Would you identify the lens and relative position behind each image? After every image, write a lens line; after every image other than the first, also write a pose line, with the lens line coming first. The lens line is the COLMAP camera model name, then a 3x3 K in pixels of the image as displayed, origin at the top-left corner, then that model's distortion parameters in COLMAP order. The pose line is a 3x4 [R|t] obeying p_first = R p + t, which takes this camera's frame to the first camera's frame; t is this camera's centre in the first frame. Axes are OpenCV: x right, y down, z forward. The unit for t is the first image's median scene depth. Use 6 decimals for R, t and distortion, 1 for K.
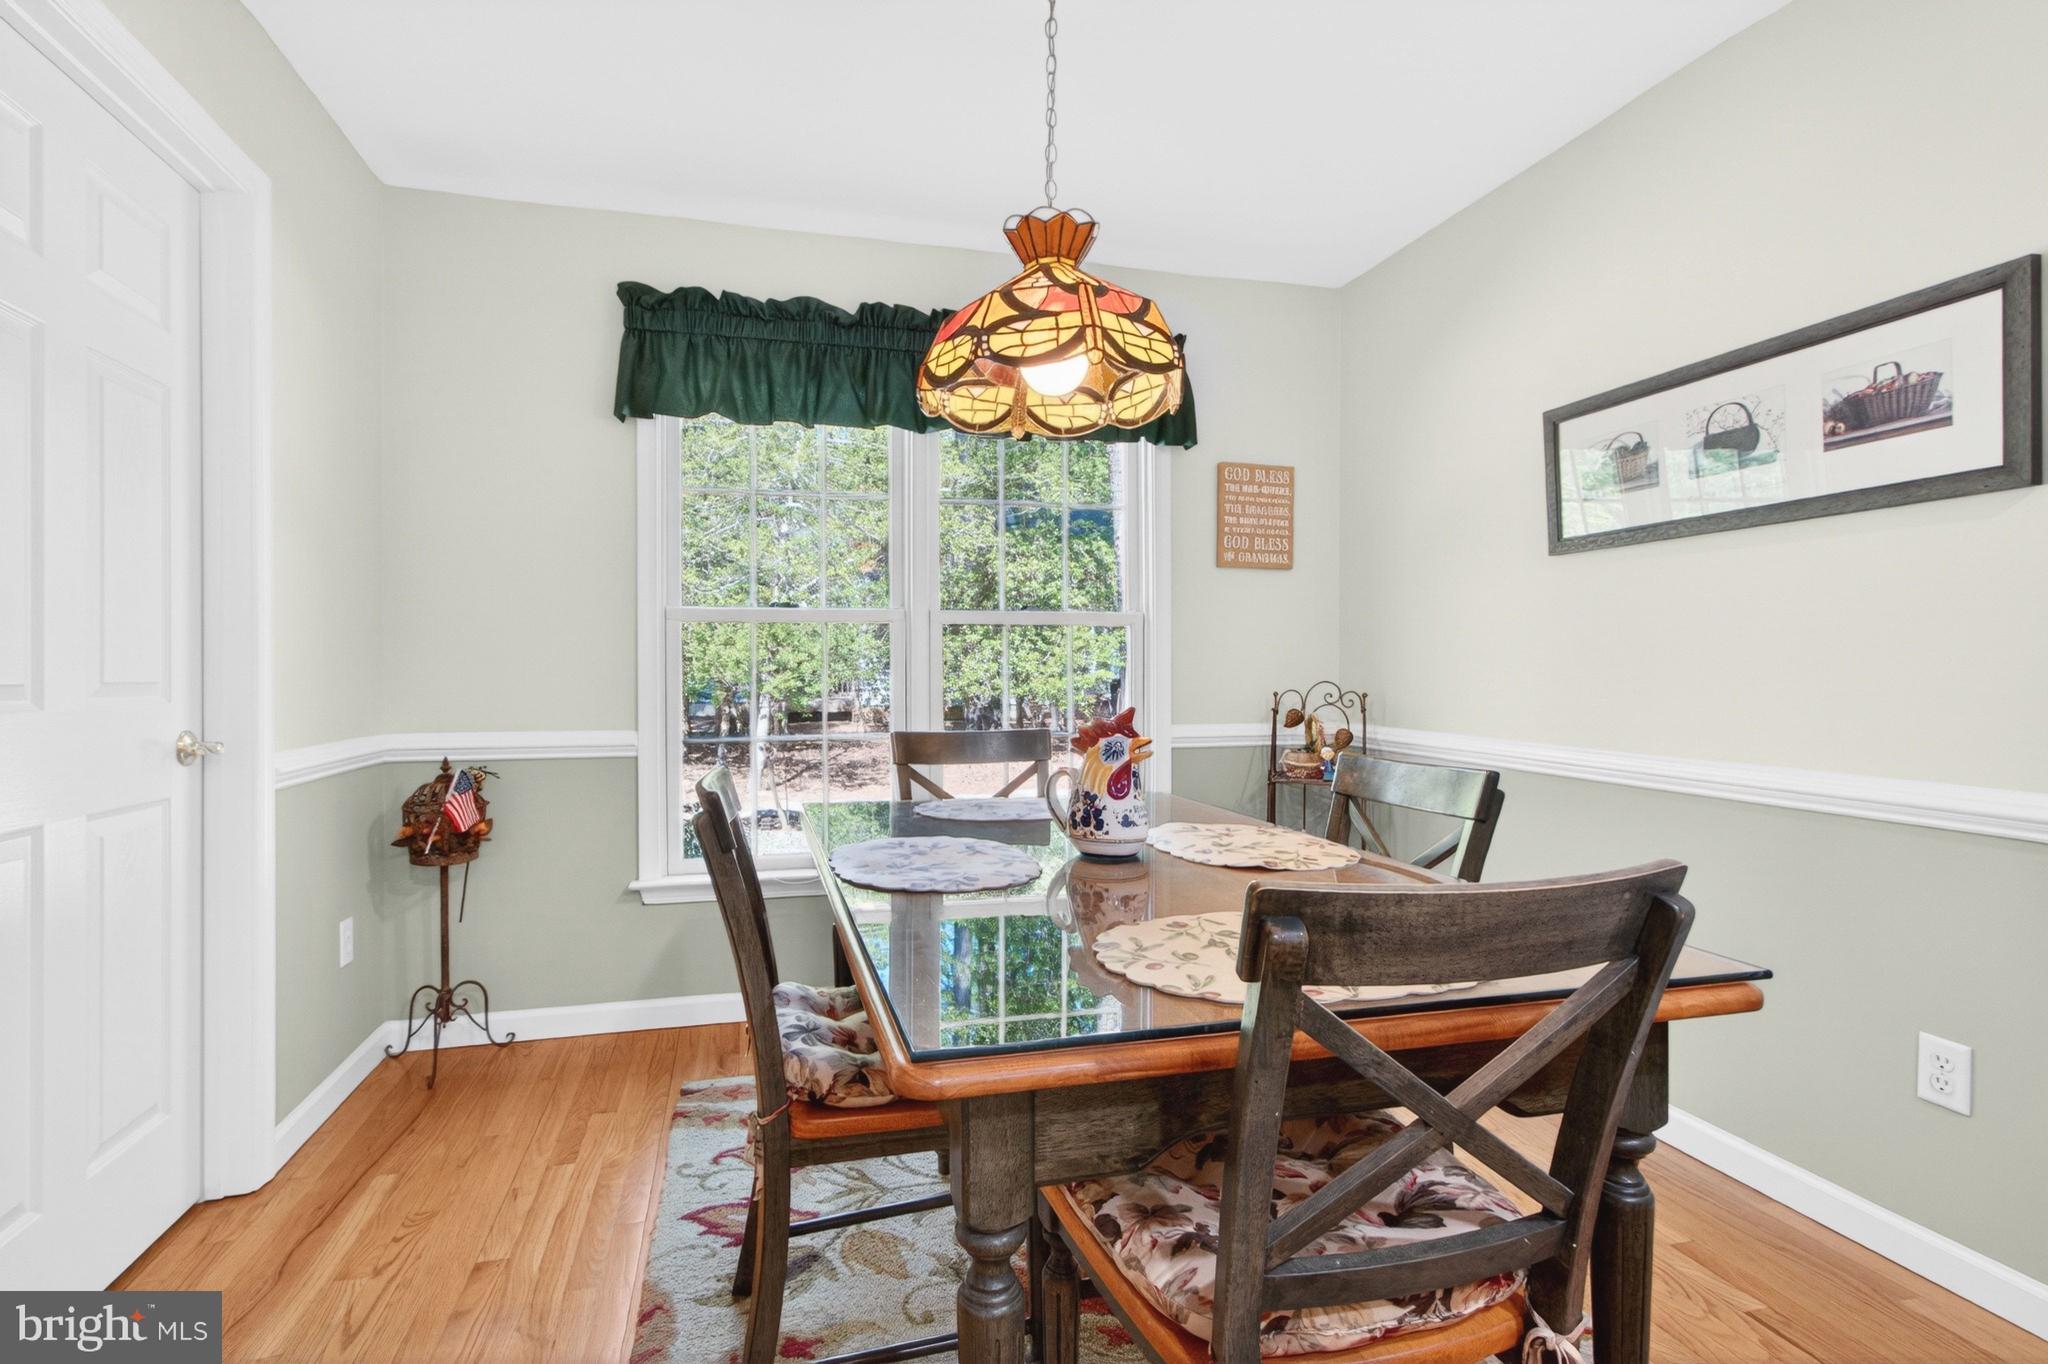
lens RADIAL K [[976.3, 0, 994.5], [0, 976.3, 651.4], [0, 0, 1]] dist [-0.014456, 0.019239]
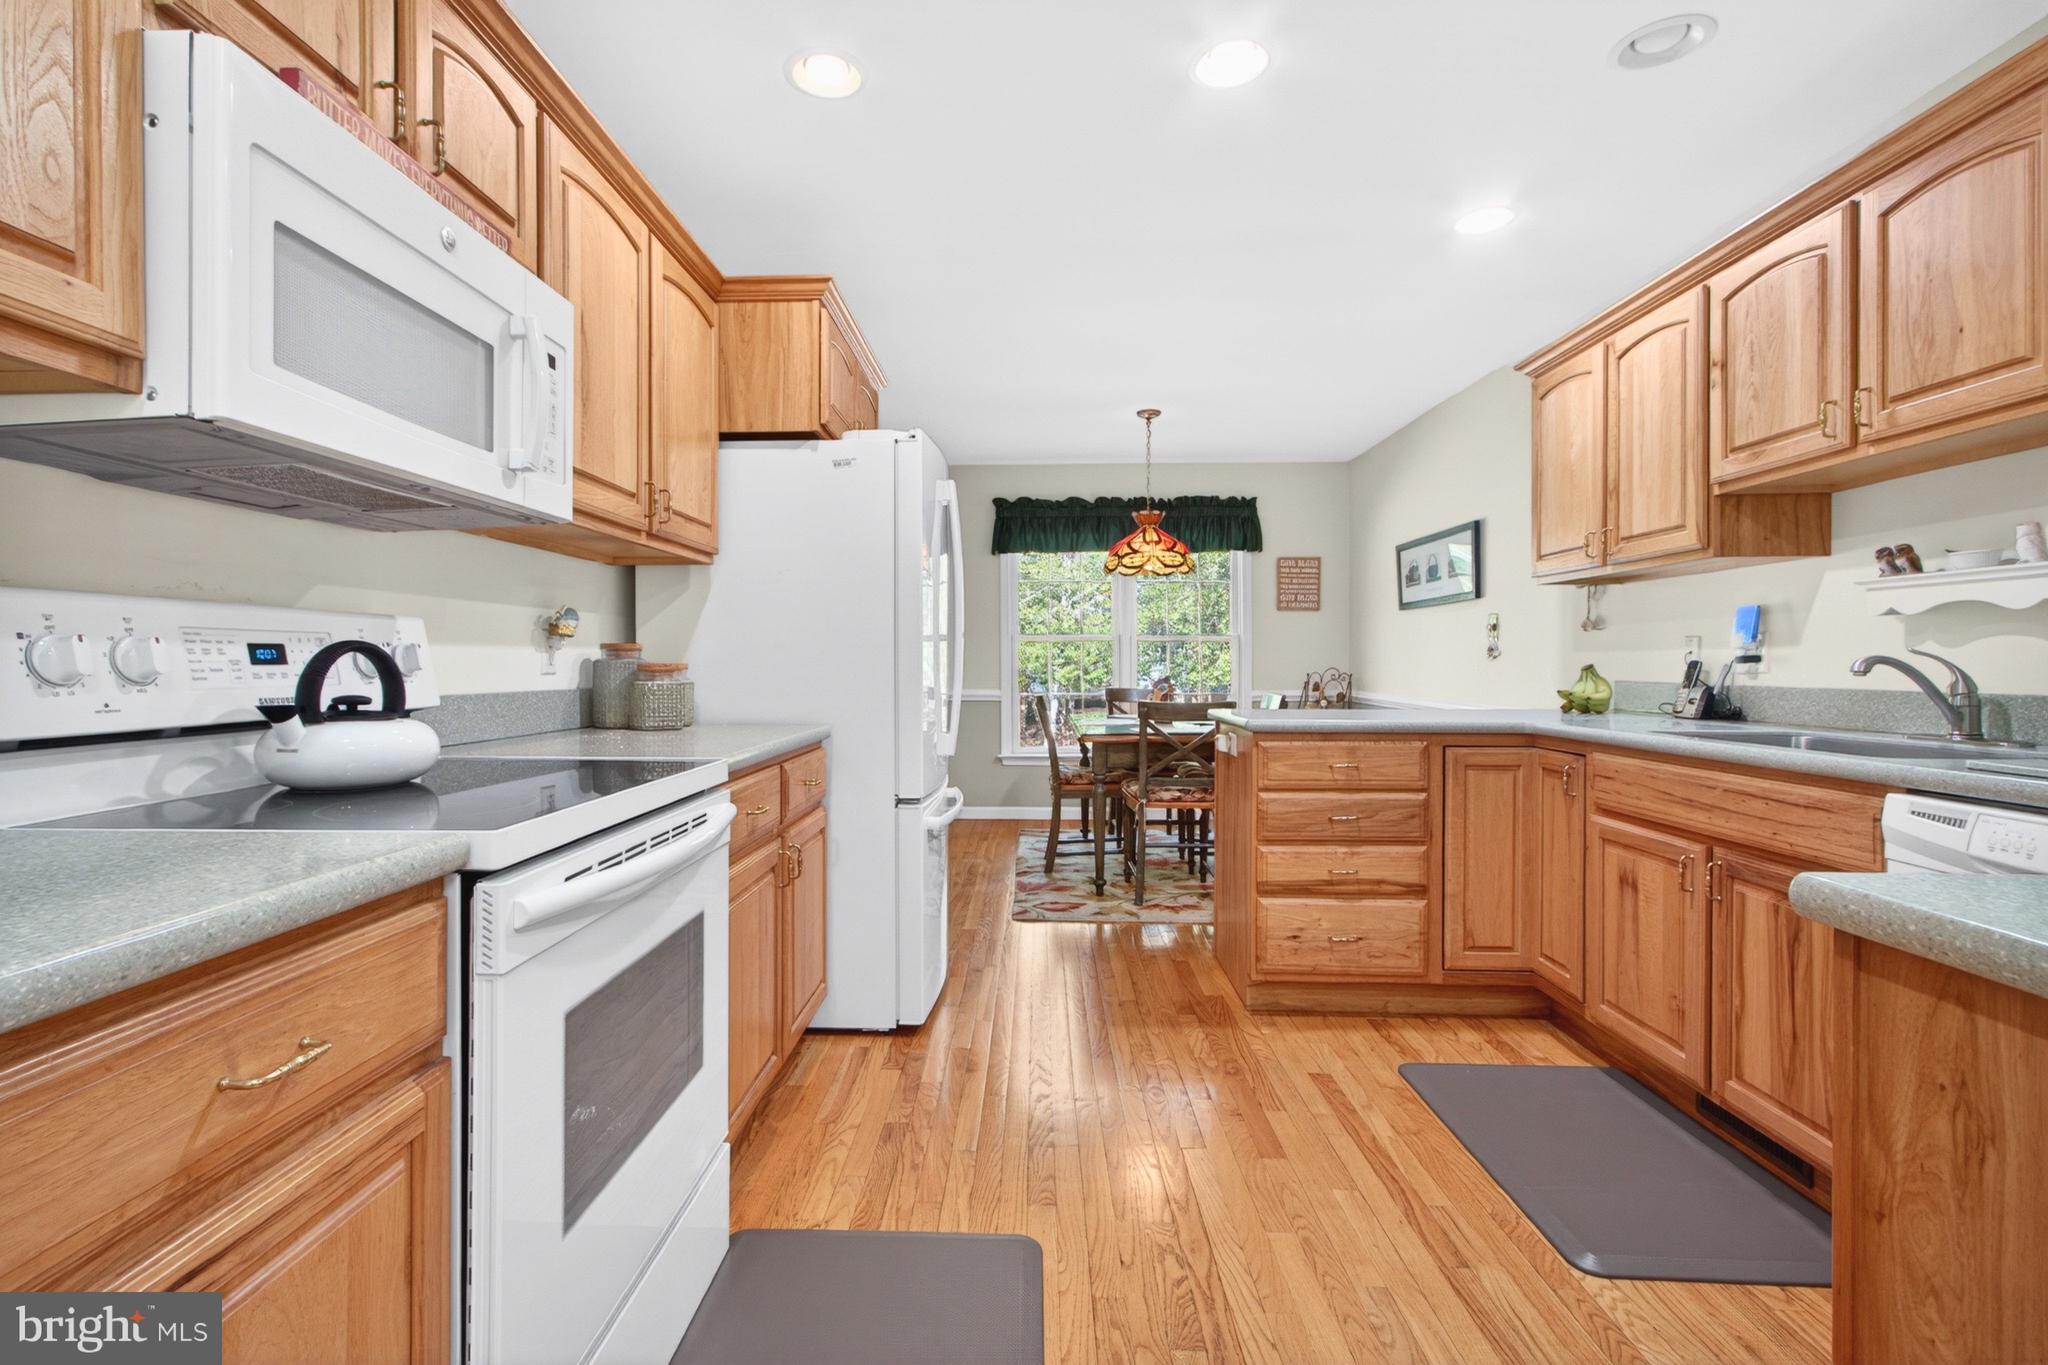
lens RADIAL K [[964.5, 0, 988.4], [0, 964.5, 670.6], [0, 0, 1]] dist [0.005558, 0.000560]
pose [[0.955194, 0.005230, -0.295934, 0.291913], [0.002924, 0.999628, 0.027107, -0.022721], [0.295966, -0.026758, 0.954824, -1.227337]]
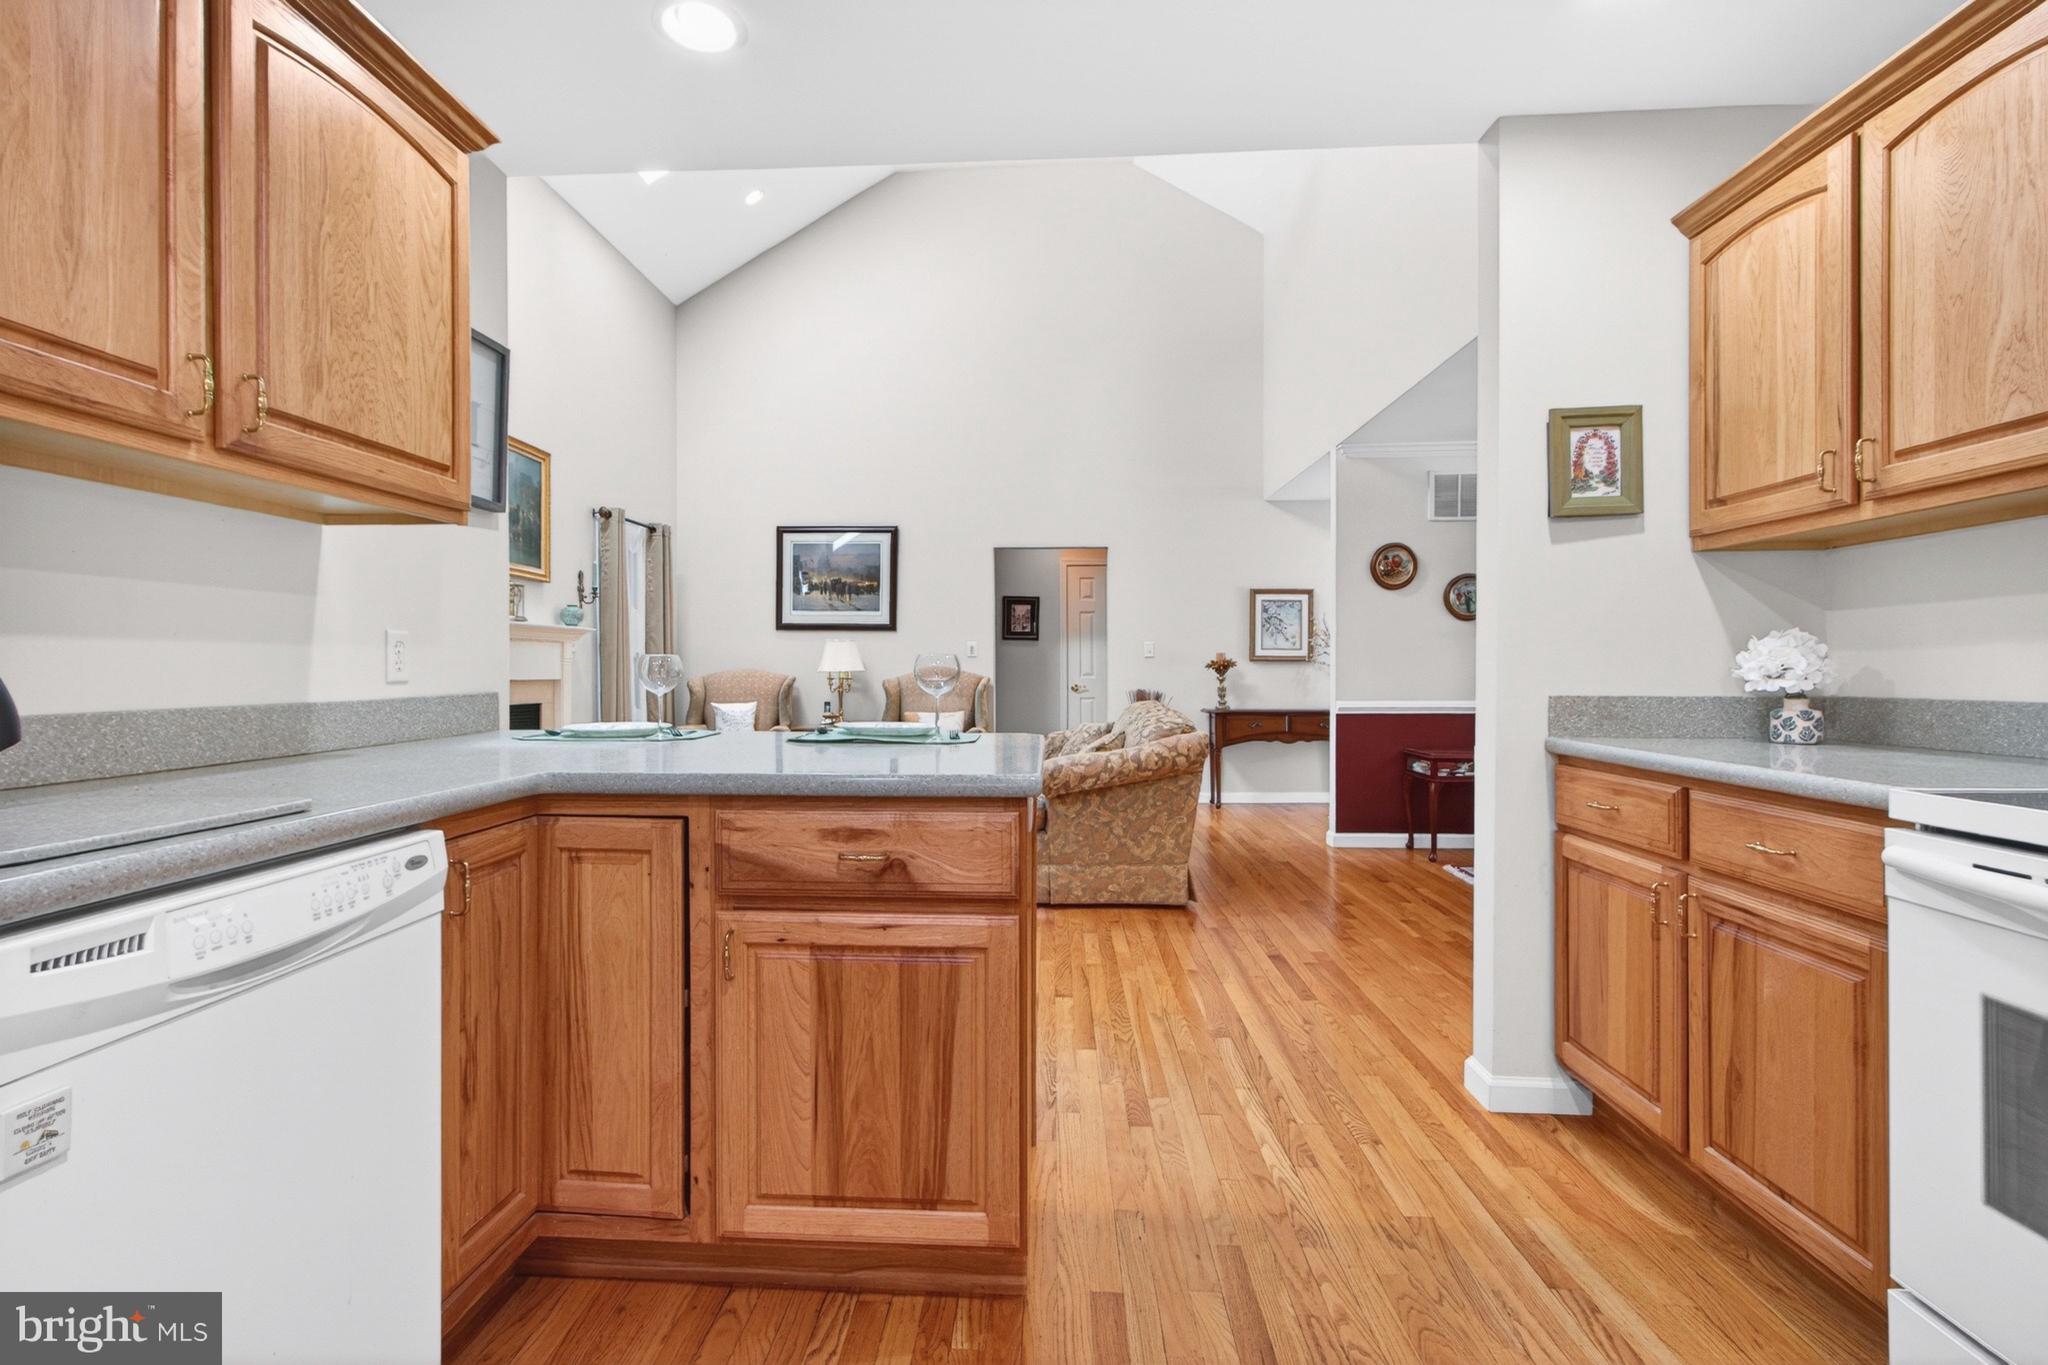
lens RADIAL K [[964.5, 0, 988.4], [0, 964.5, 670.6], [0, 0, 1]] dist [0.005558, 0.000560]
pose [[-0.950513, 0.003036, 0.310670, 0.289603], [-0.001734, 0.999885, -0.015077, -0.005676], [-0.310680, -0.014869, -0.950398, -0.347938]]
